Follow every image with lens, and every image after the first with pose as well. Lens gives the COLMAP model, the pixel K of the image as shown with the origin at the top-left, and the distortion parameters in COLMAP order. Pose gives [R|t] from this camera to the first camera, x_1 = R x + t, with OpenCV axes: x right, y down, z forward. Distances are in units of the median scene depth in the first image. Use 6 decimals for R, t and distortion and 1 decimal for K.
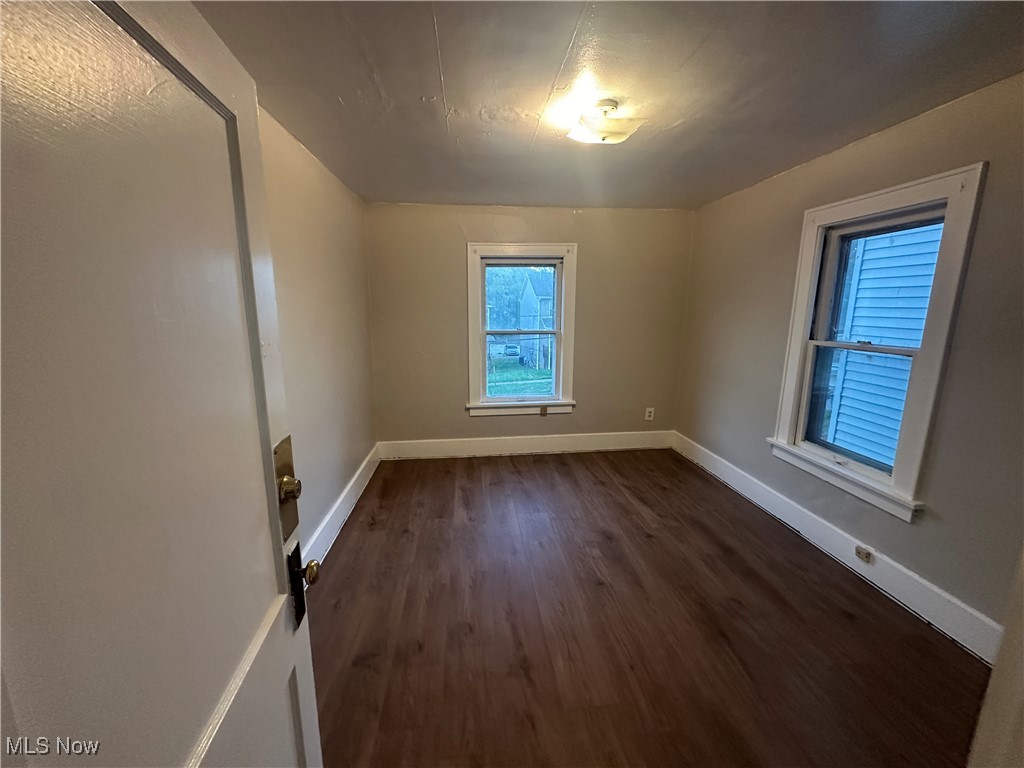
lens RADIAL K [[407.7, 0, 512.9], [0, 407.7, 382.7], [0, 0, 1]] dist [-0.003566, 0.000183]
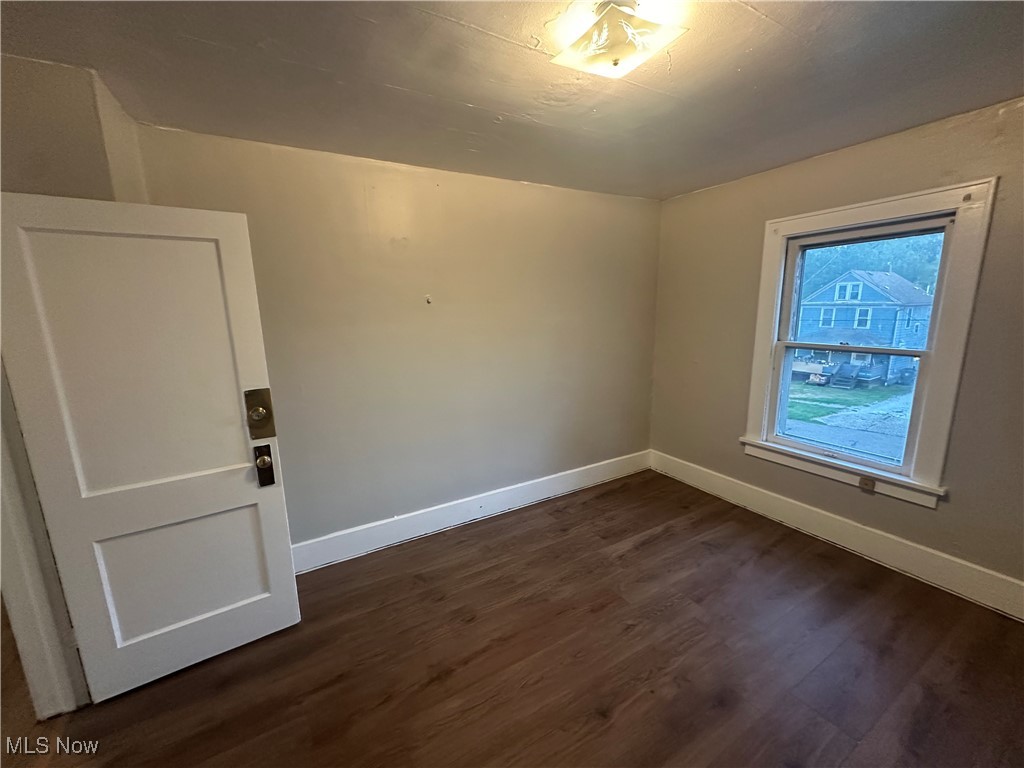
lens RADIAL K [[407.7, 0, 512.9], [0, 407.7, 382.7], [0, 0, 1]] dist [-0.003566, 0.000183]
pose [[0.402105, 0.157574, -0.901932, 0.481867], [-0.148270, 0.983284, 0.105684, -0.079156], [0.903509, 0.091234, 0.418747, 0.361064]]
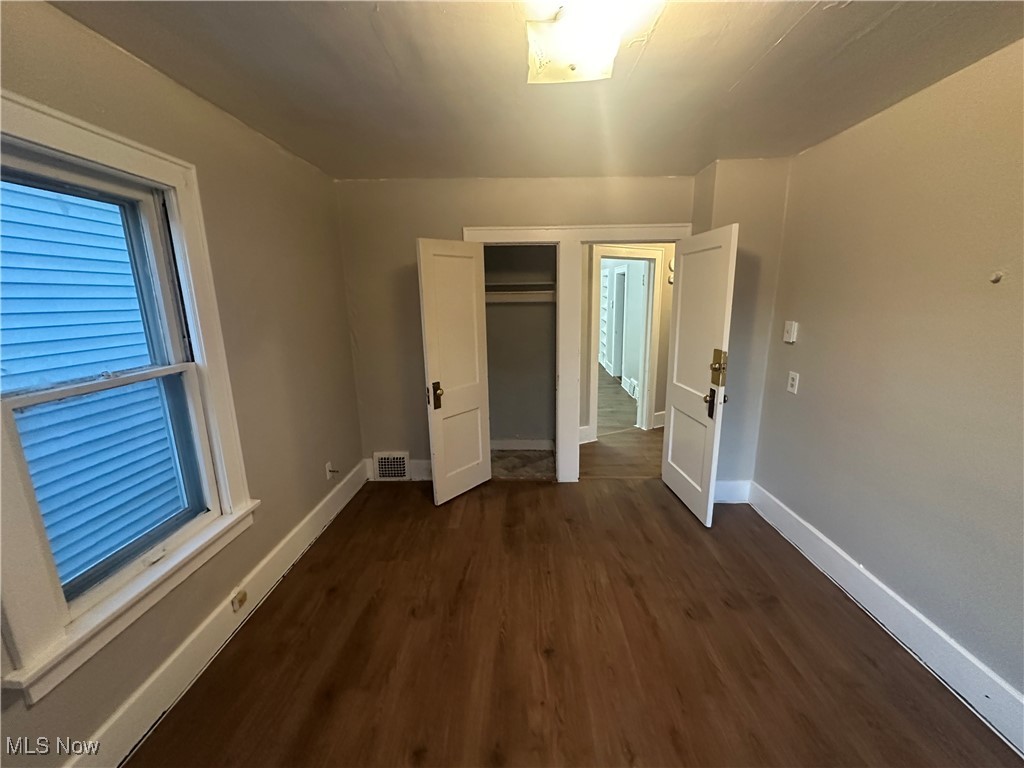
lens RADIAL K [[407.7, 0, 512.9], [0, 407.7, 382.7], [0, 0, 1]] dist [-0.003566, 0.000183]
pose [[-0.991106, -0.016308, 0.132069, 0.129798], [0.036152, 0.922137, 0.385171, -0.217376], [-0.128067, 0.386520, -0.913346, 1.072592]]
